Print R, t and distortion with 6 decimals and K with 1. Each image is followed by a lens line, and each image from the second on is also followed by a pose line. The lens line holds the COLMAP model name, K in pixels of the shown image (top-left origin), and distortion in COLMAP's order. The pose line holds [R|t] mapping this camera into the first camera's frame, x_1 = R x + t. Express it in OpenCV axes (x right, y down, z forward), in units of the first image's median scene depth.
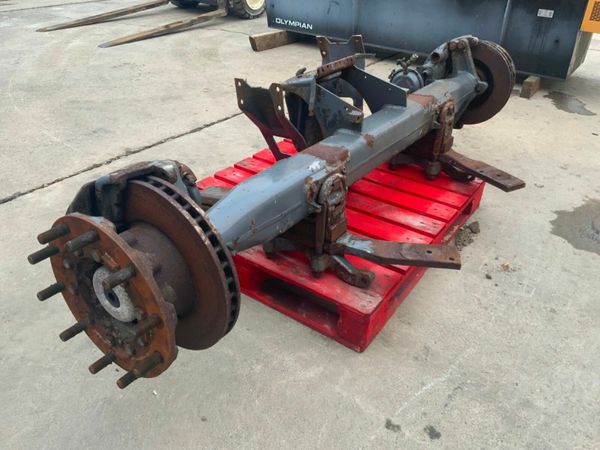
lens RADIAL K [[495.5, 0, 300.0], [0, 495.5, 225.0], [0, 0, 1]] dist [0.091642, -0.183894]
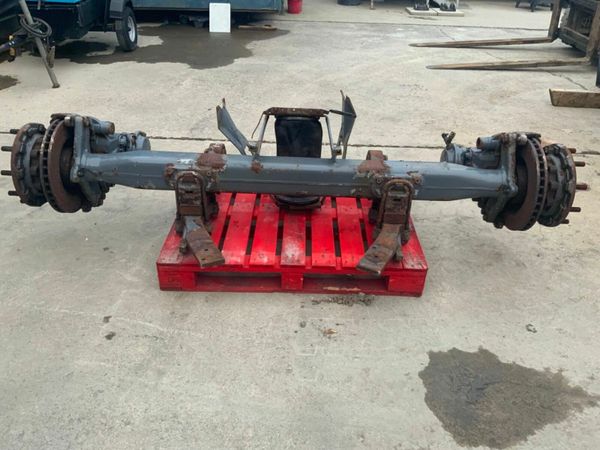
lens RADIAL K [[495.5, 0, 300.0], [0, 495.5, 225.0], [0, 0, 1]] dist [0.091642, -0.183894]
pose [[0.563273, 0.423090, -0.709731, 0.950863], [-0.438712, 0.881020, 0.177020, -0.253565], [0.700182, 0.211657, 0.681870, 0.180584]]
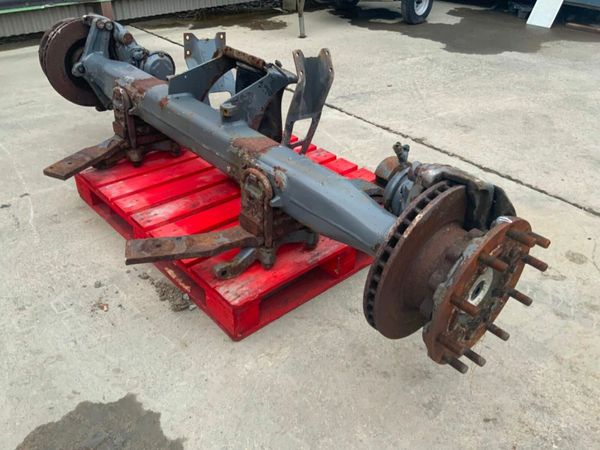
lens RADIAL K [[495.5, 0, 300.0], [0, 495.5, 225.0], [0, 0, 1]] dist [0.091642, -0.183894]
pose [[-0.228036, 0.500746, -0.835017, 0.914113], [-0.540359, 0.648329, 0.536360, -0.607705], [0.809946, 0.573518, 0.122740, 1.012312]]
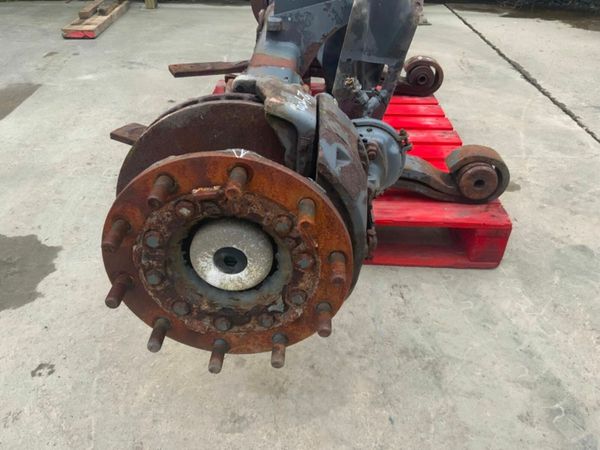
lens RADIAL K [[500.3, 0, 300.7], [0, 500.3, 228.1], [0, 0, 1]] dist [-0.003385, -0.018208]
pose [[-0.831725, 0.263411, -0.488722, 0.578650], [-0.333078, 0.467523, 0.818829, -0.699746], [0.444177, 0.843823, -0.301114, 1.387853]]
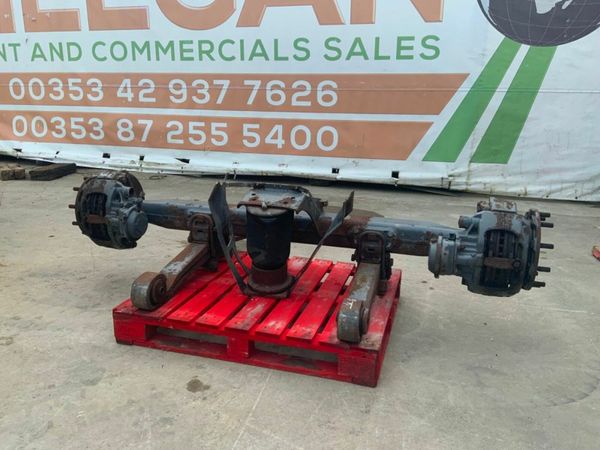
lens RADIAL K [[495.5, 0, 300.0], [0, 495.5, 225.0], [0, 0, 1]] dist [0.091642, -0.183894]
pose [[-0.317294, -0.287245, 0.903778, -1.003121], [0.458259, 0.787925, 0.411307, -0.652371], [-0.830255, 0.544670, -0.118371, 1.009221]]
